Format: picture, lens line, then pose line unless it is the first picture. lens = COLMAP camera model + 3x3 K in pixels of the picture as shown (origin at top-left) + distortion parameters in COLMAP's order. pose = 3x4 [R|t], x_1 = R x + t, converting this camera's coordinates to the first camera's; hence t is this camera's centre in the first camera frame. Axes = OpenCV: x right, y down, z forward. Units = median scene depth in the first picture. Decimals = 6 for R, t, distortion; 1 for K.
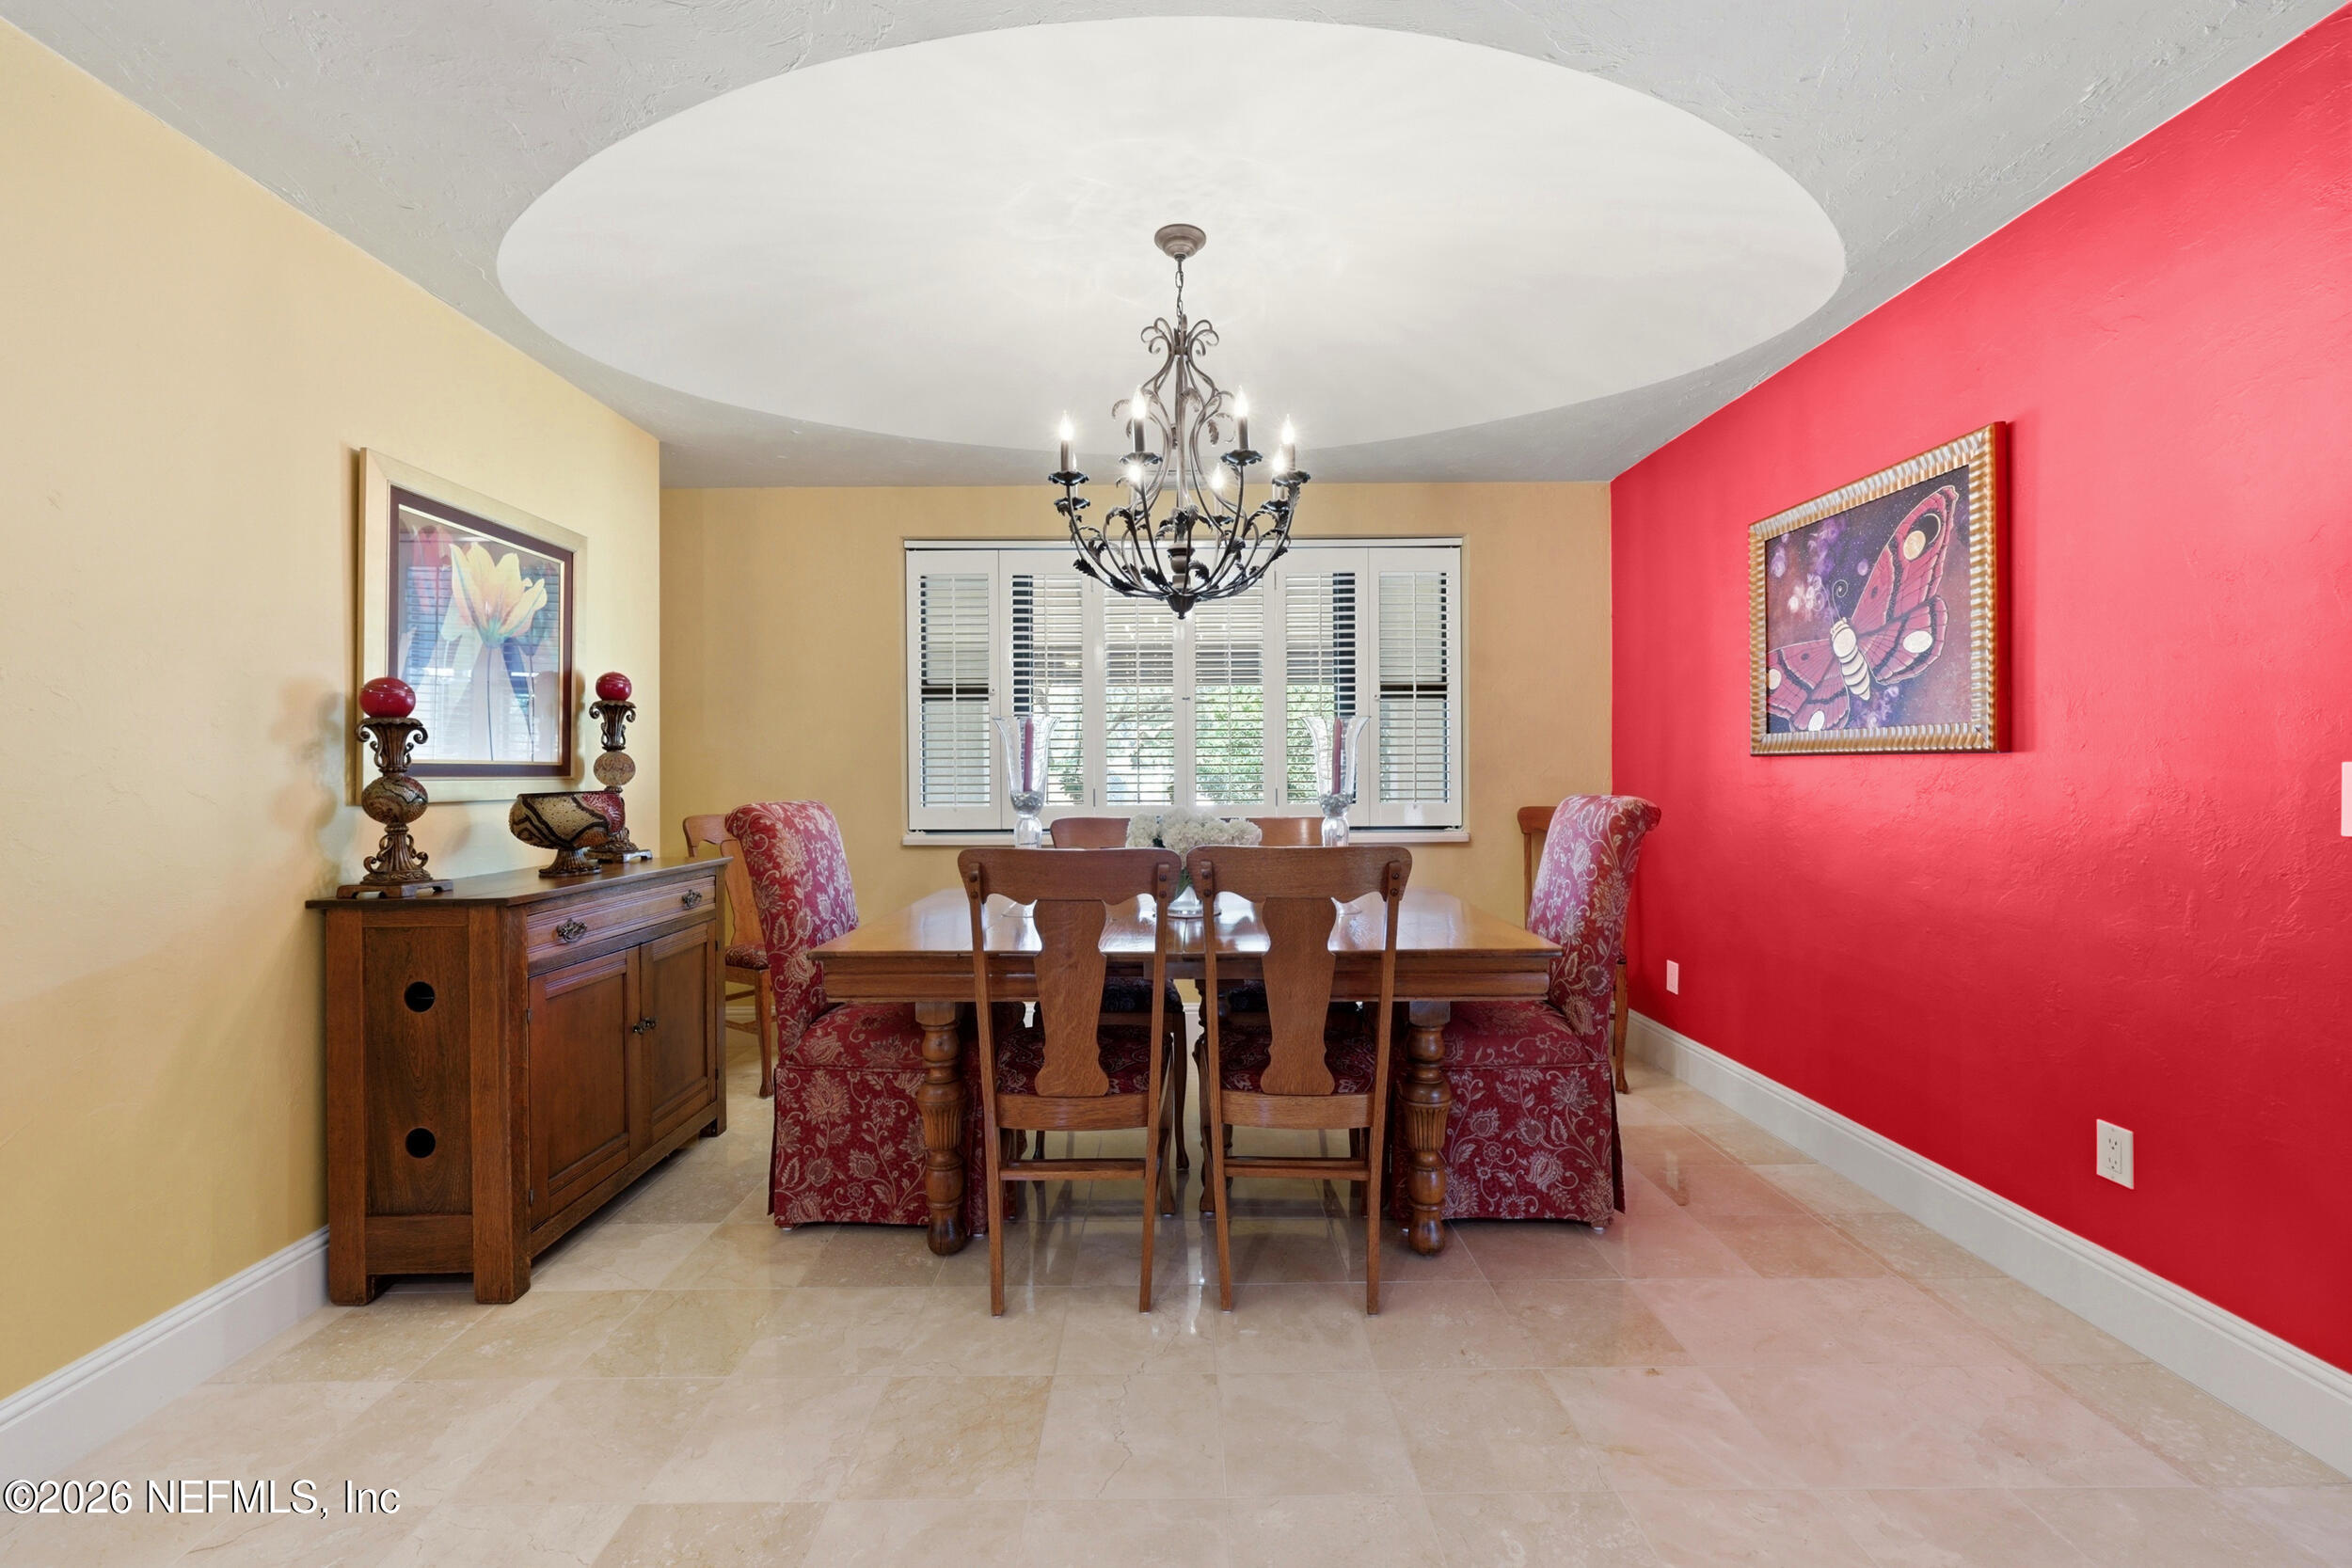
lens RADIAL K [[948.7, 0, 1183.5], [0, 948.7, 782.4], [0, 0, 1]] dist [-0.002345, -0.000200]
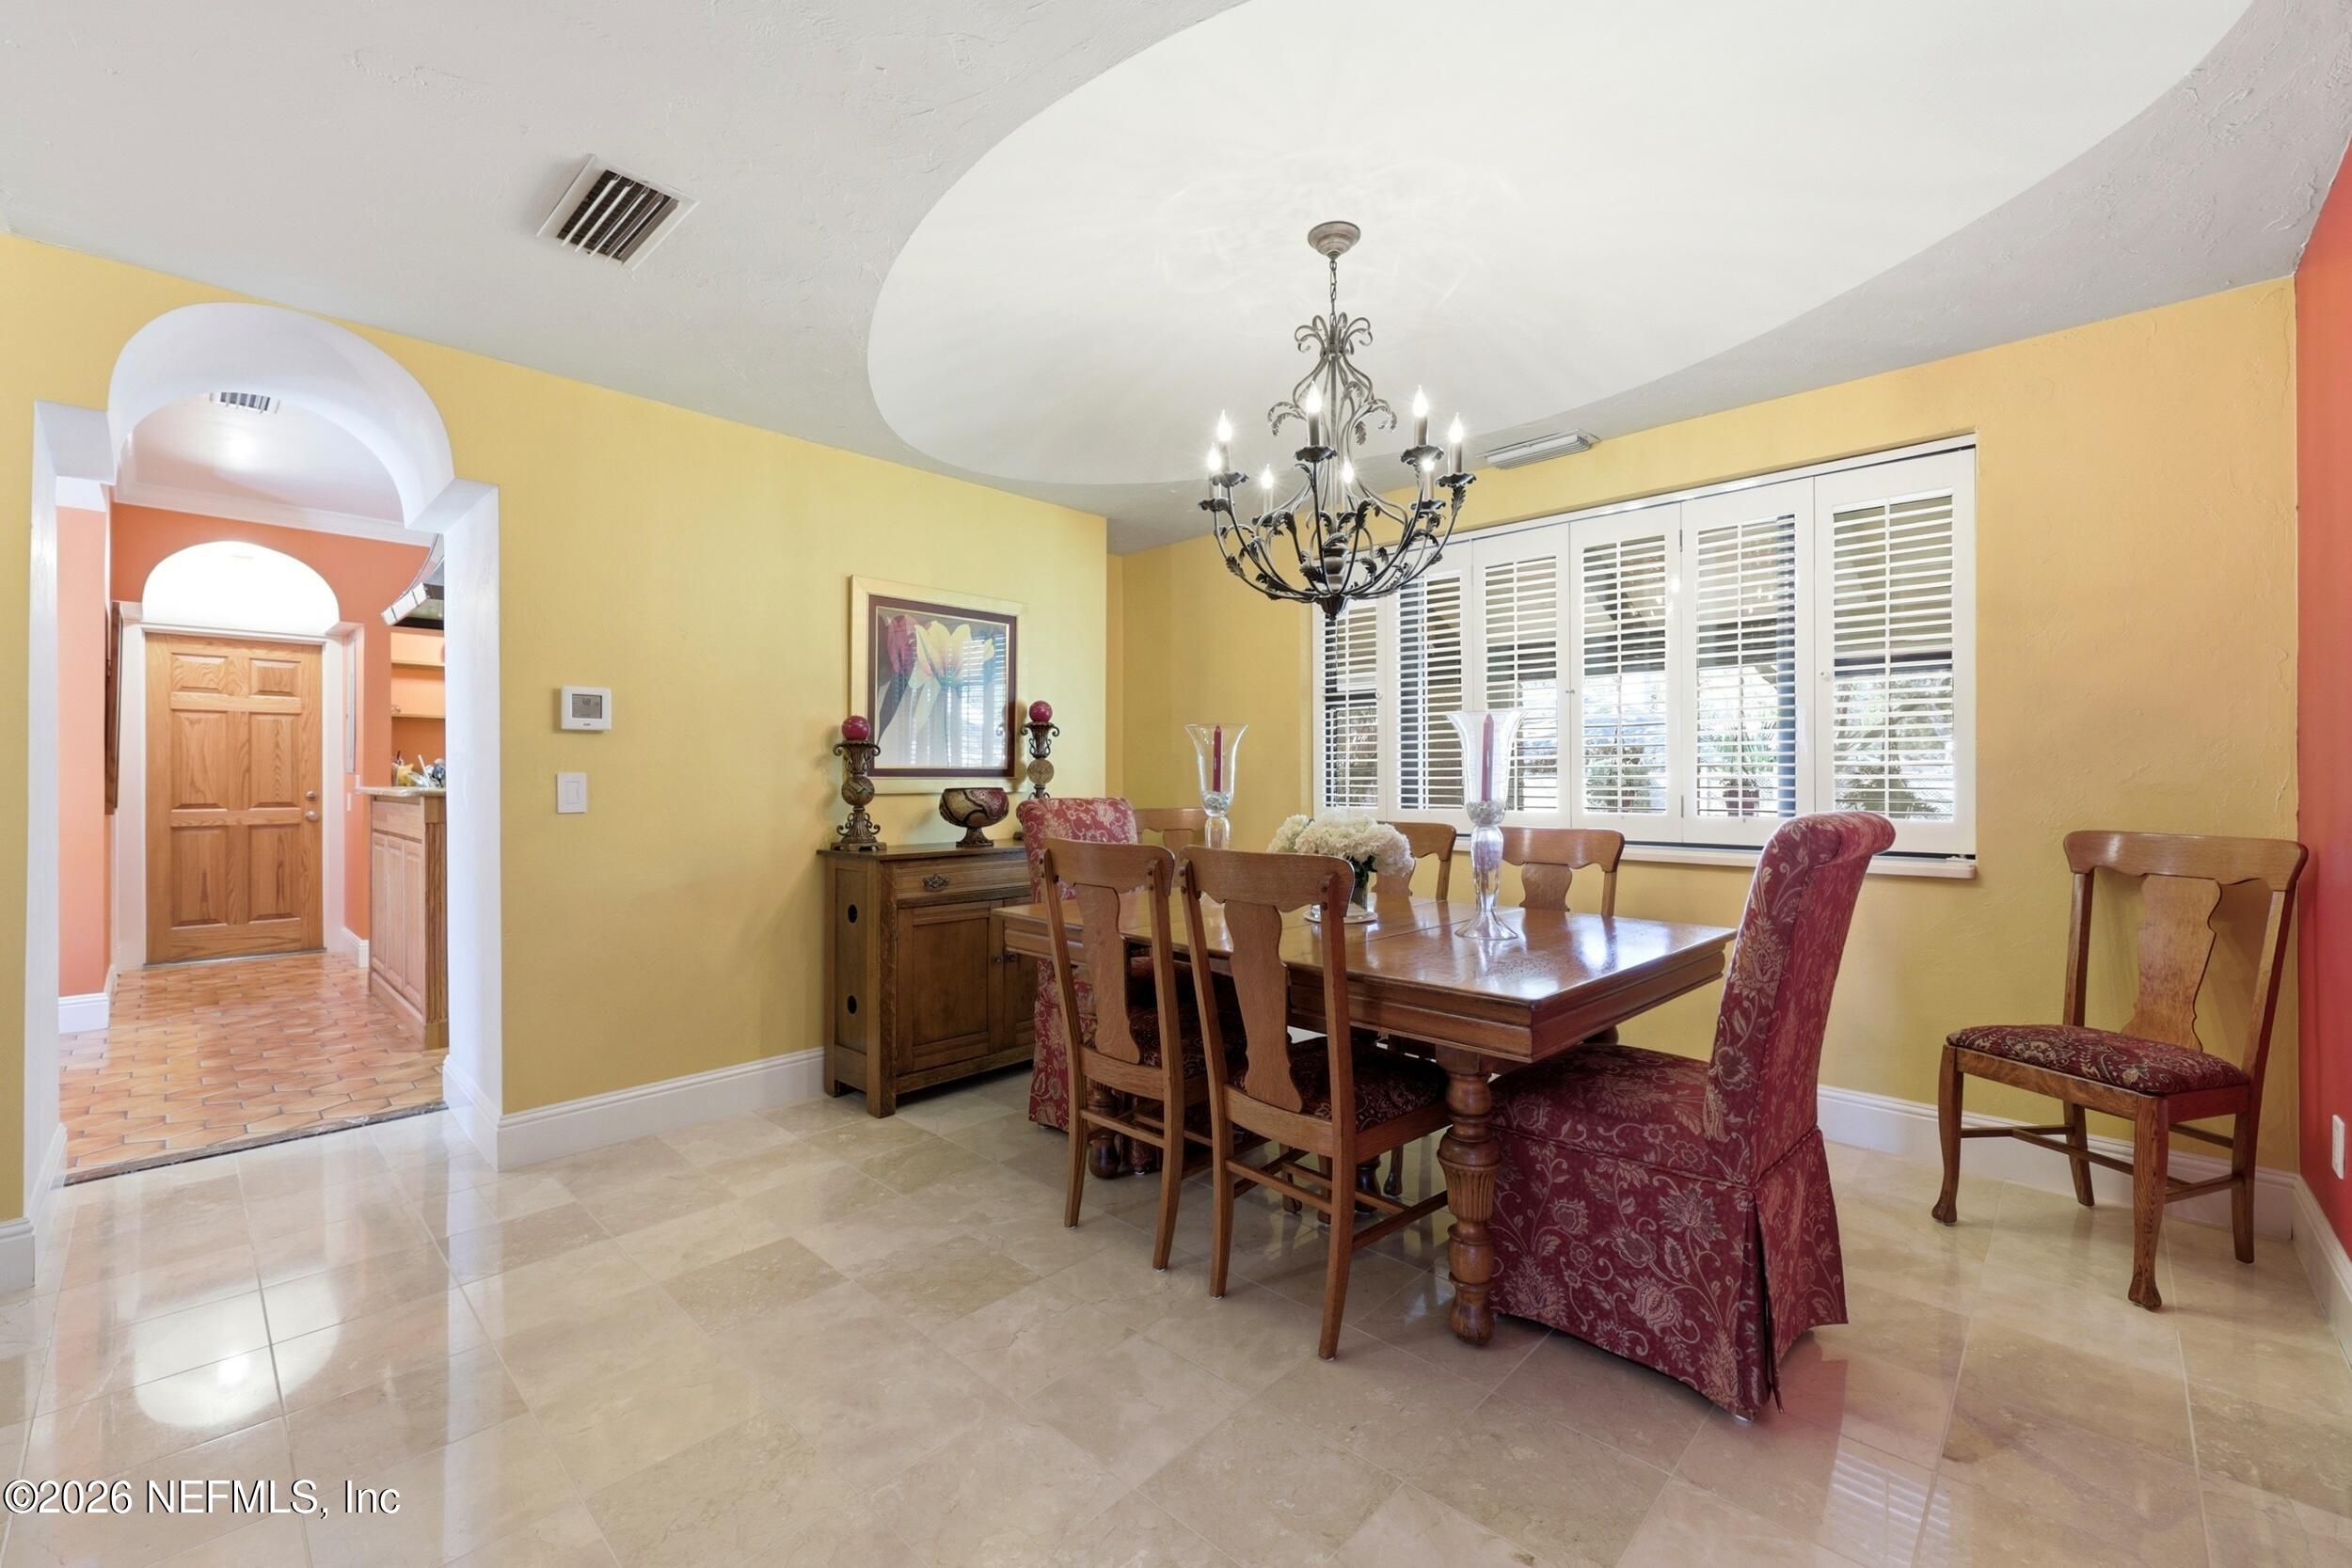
lens RADIAL K [[954.7, 0, 1172.7], [0, 954.7, 783.7], [0, 0, 1]] dist [-0.001316, 0.000031]
pose [[0.721053, 0.009420, -0.692816, 0.619471], [-0.009876, 0.999946, 0.003318, -0.004490], [0.692809, 0.004450, 0.721107, 0.183243]]
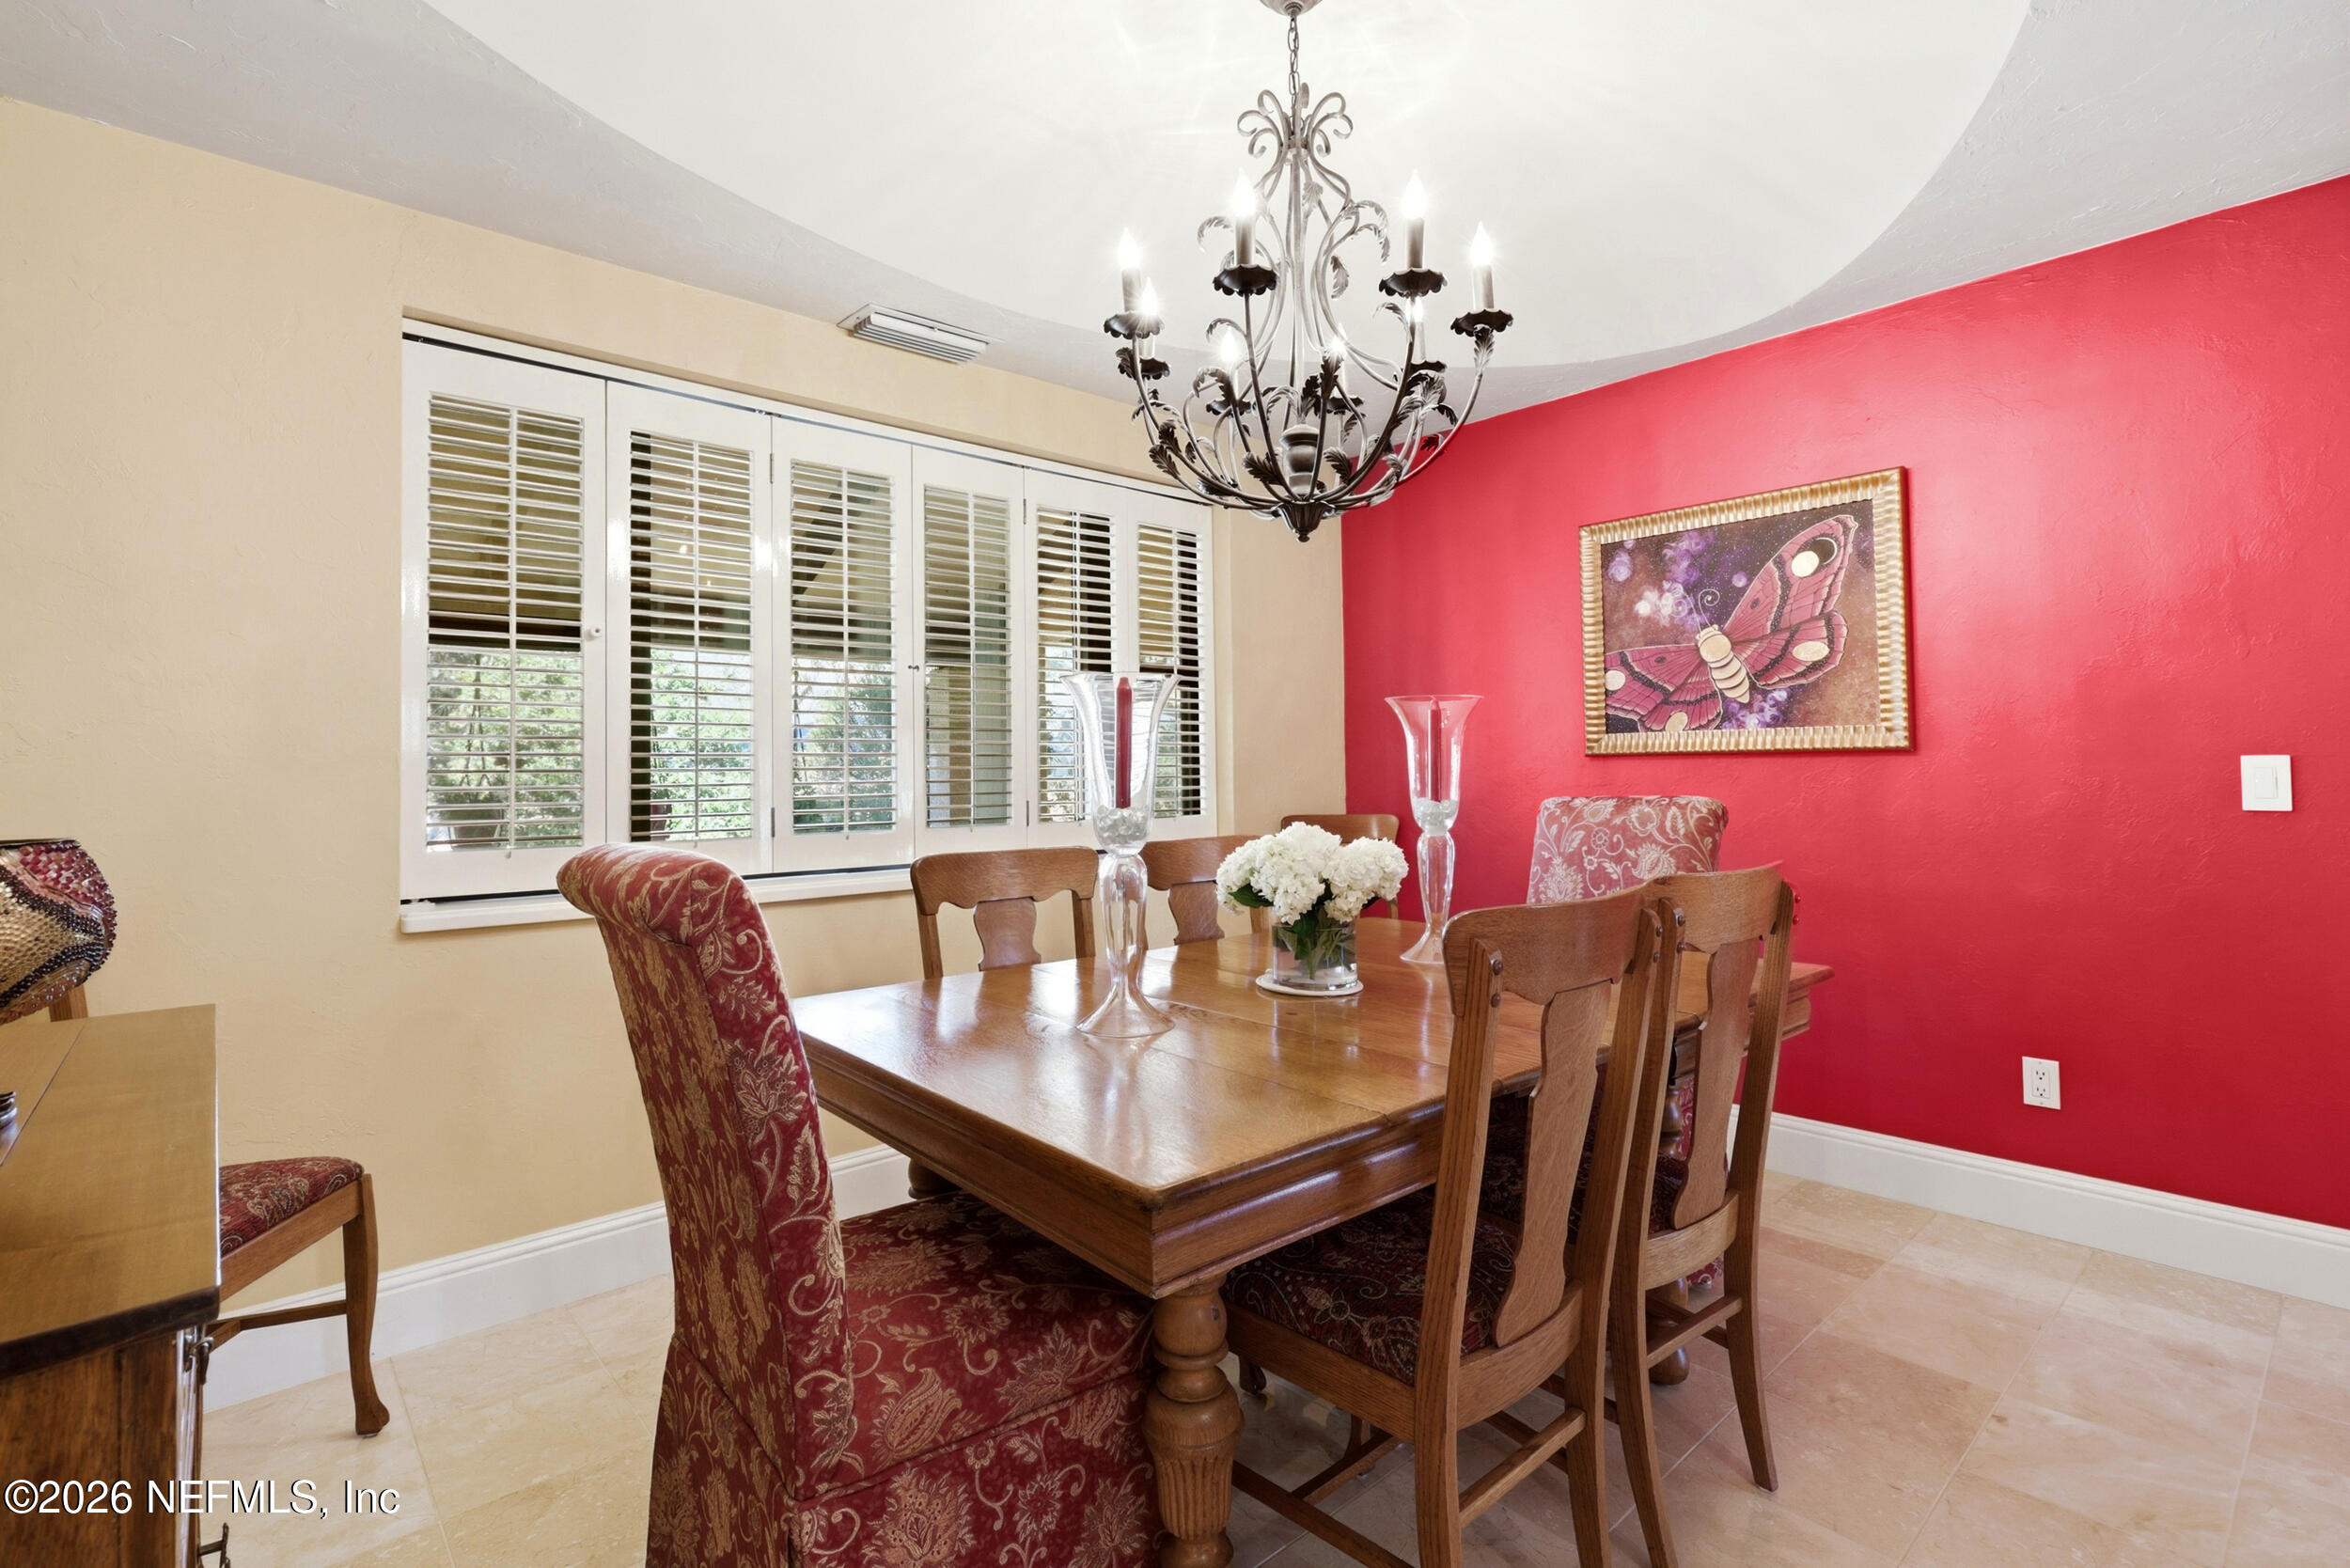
lens RADIAL K [[1078.7, 0, 1181.9], [0, 1078.7, 746.8], [0, 0, 1]] dist [-0.000898, -0.000671]
pose [[0.756490, 0.011831, 0.653898, -0.610085], [0.017559, 0.999109, -0.038390, -0.001499], [-0.653769, 0.040524, 0.755608, 0.540028]]
